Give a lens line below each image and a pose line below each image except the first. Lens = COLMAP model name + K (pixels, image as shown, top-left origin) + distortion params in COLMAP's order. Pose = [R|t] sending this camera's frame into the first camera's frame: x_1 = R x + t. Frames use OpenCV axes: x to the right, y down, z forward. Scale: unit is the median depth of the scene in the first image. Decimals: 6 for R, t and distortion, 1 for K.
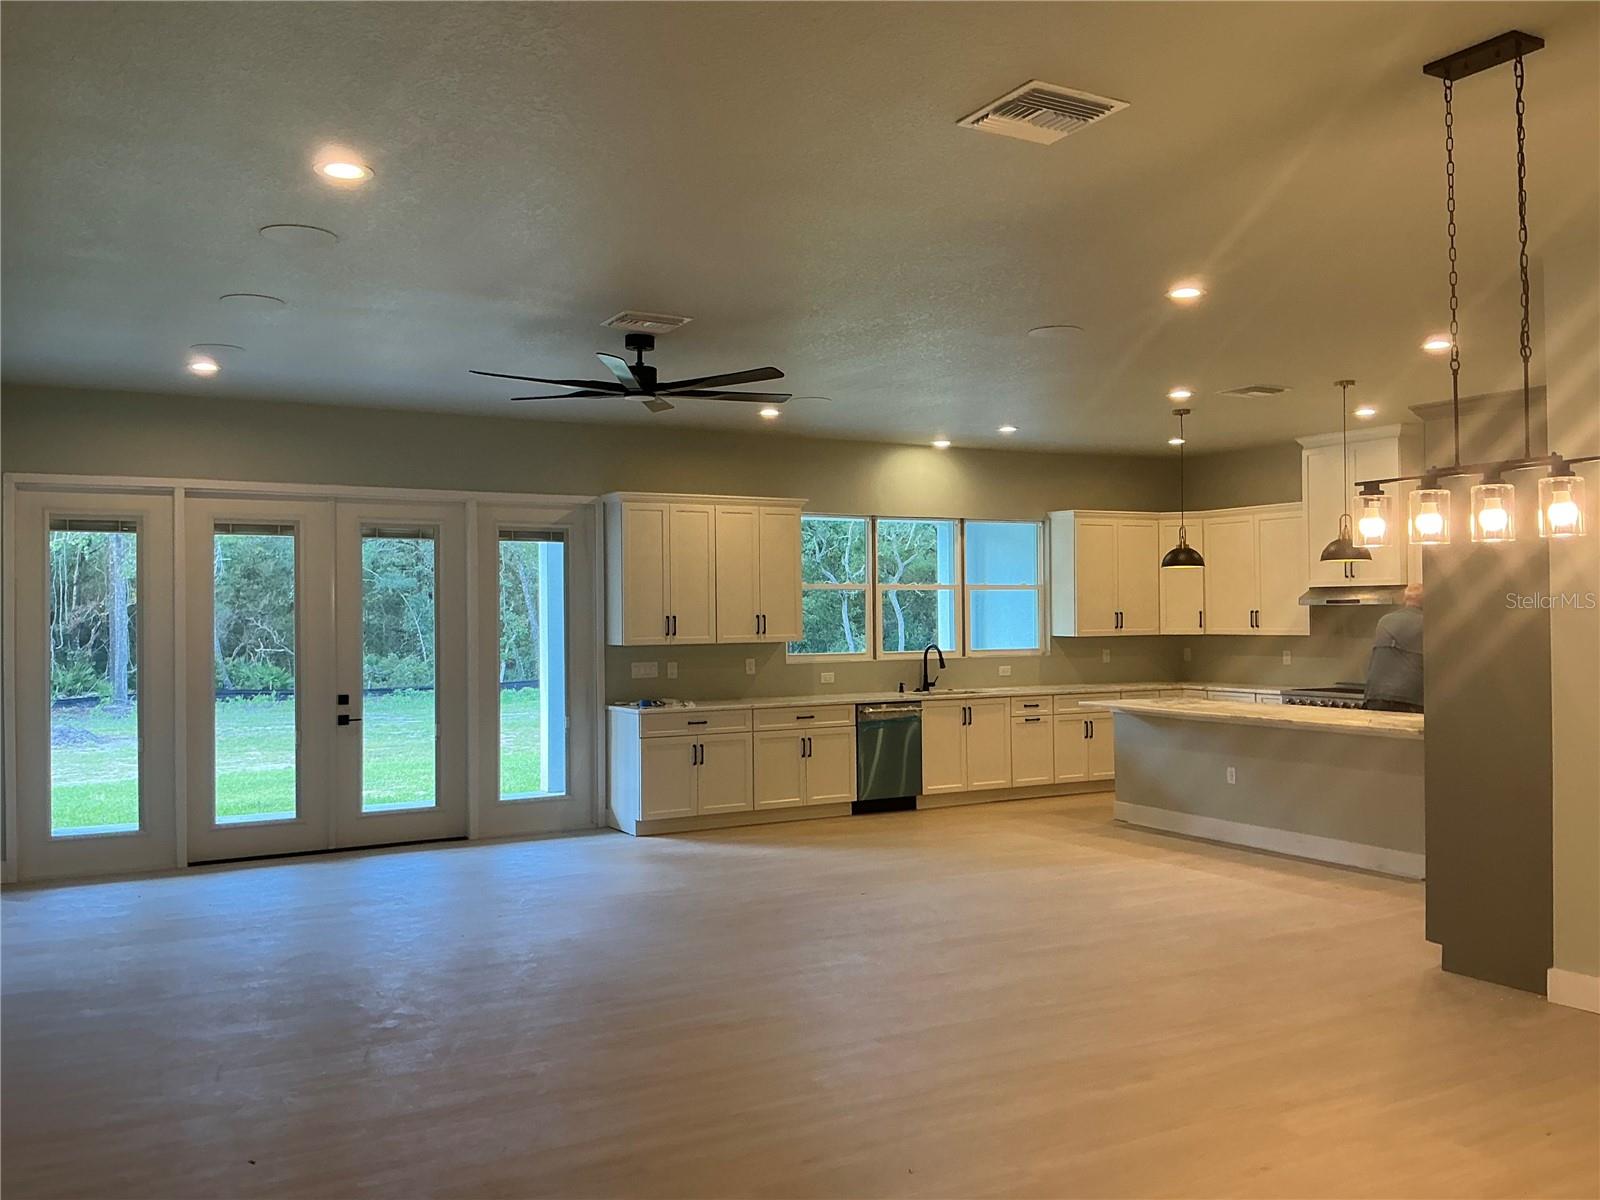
lens RADIAL K [[1336.0, 0, 800.0], [0, 1336.0, 600.0], [0, 0, 1]] dist [0.157896, -0.353578]
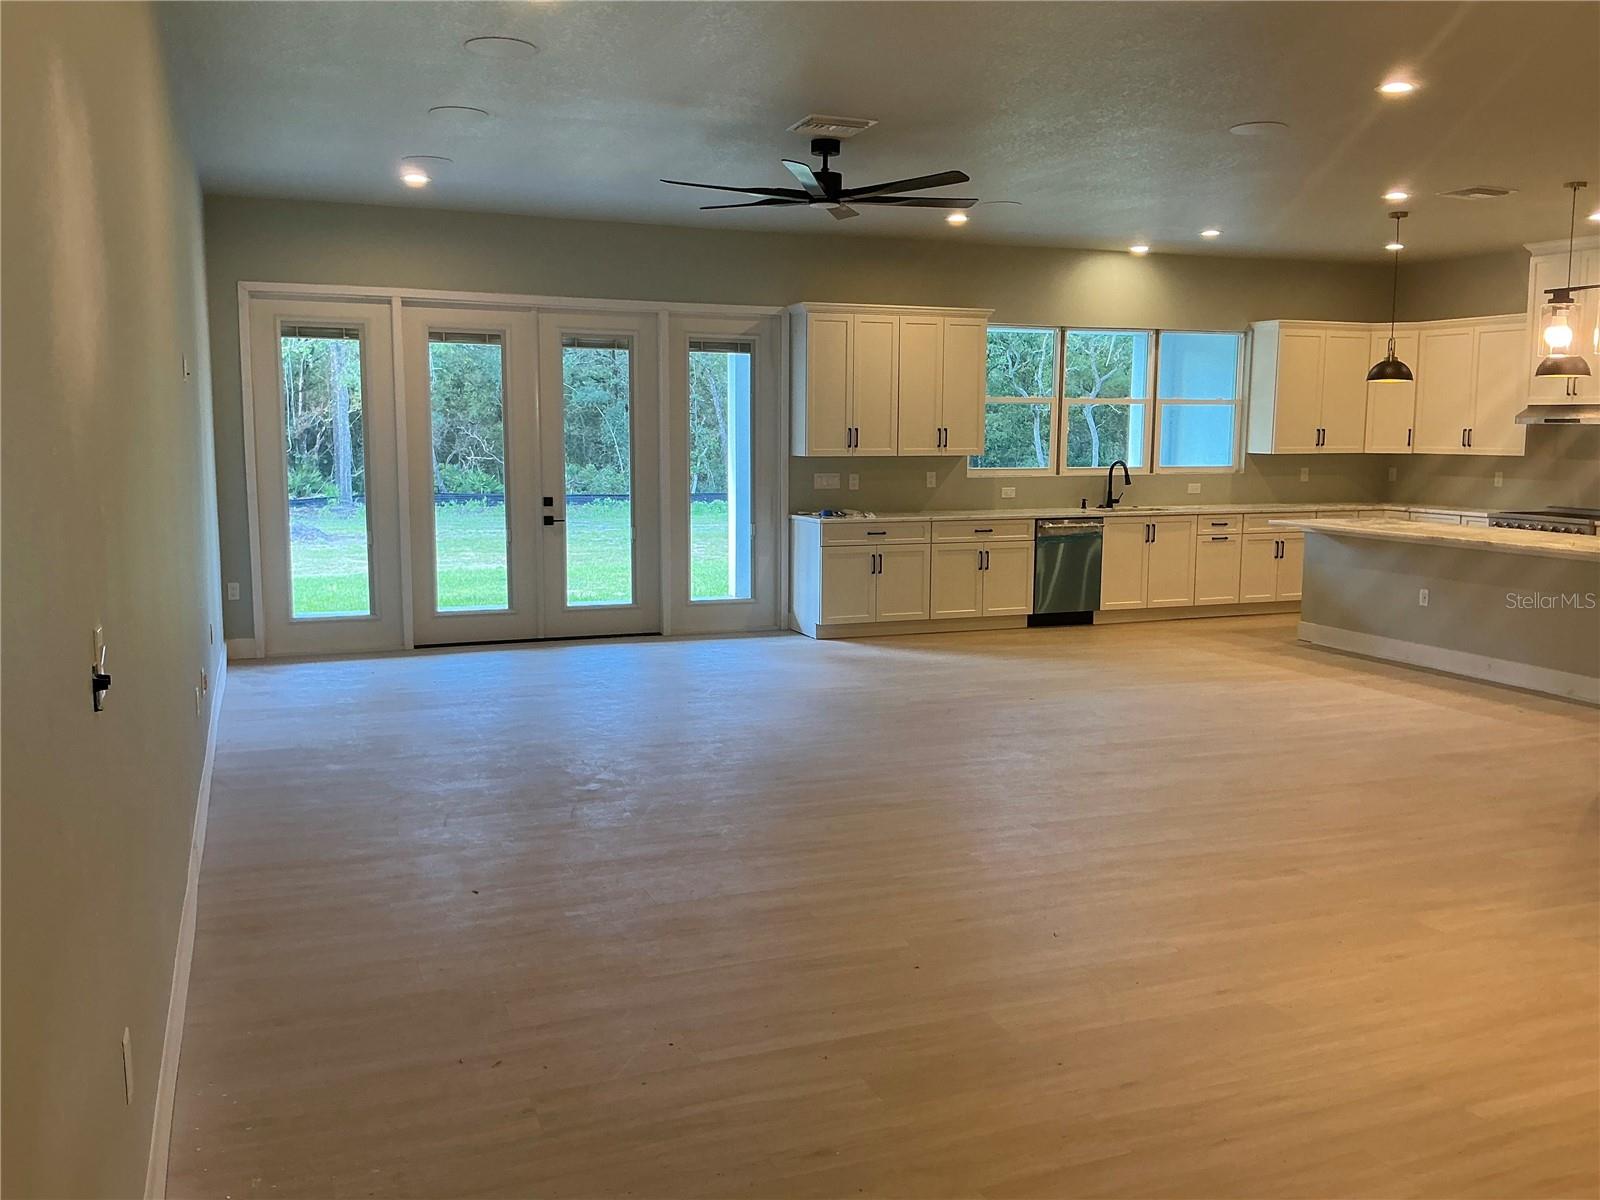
lens RADIAL K [[1335.9, 0, 794.7], [0, 1335.9, 596.9], [0, 0, 1]] dist [0.145719, -0.306971]
pose [[0.989582, 0.031835, -0.140403, 0.007047], [-0.012814, 0.990851, 0.134351, 0.003193], [0.143396, -0.131152, 0.980937, -0.022455]]
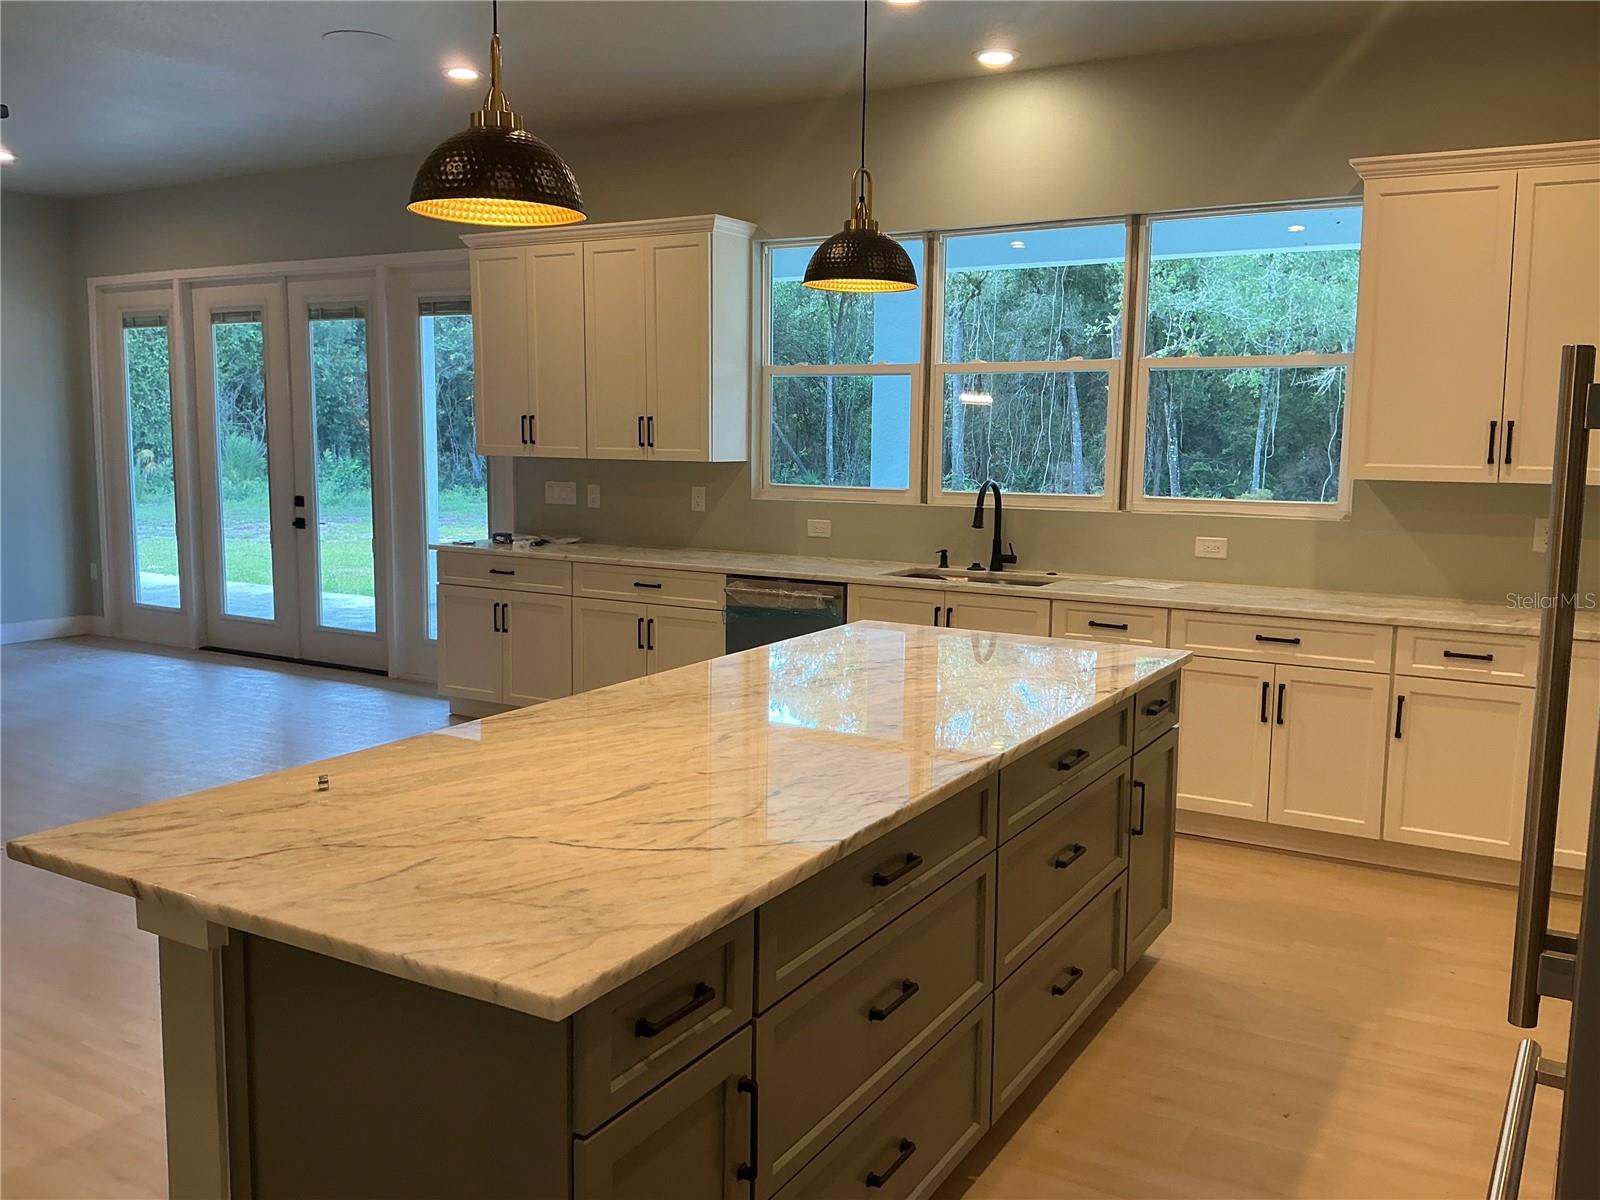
lens RADIAL K [[1335.9, 0, 794.7], [0, 1335.9, 596.9], [0, 0, 1]] dist [0.145719, -0.306971]
pose [[0.480817, 0.124582, -0.867925, 0.630513], [-0.005635, 0.990273, 0.139022, 0.008017], [0.876803, -0.061954, 0.476842, 0.848290]]
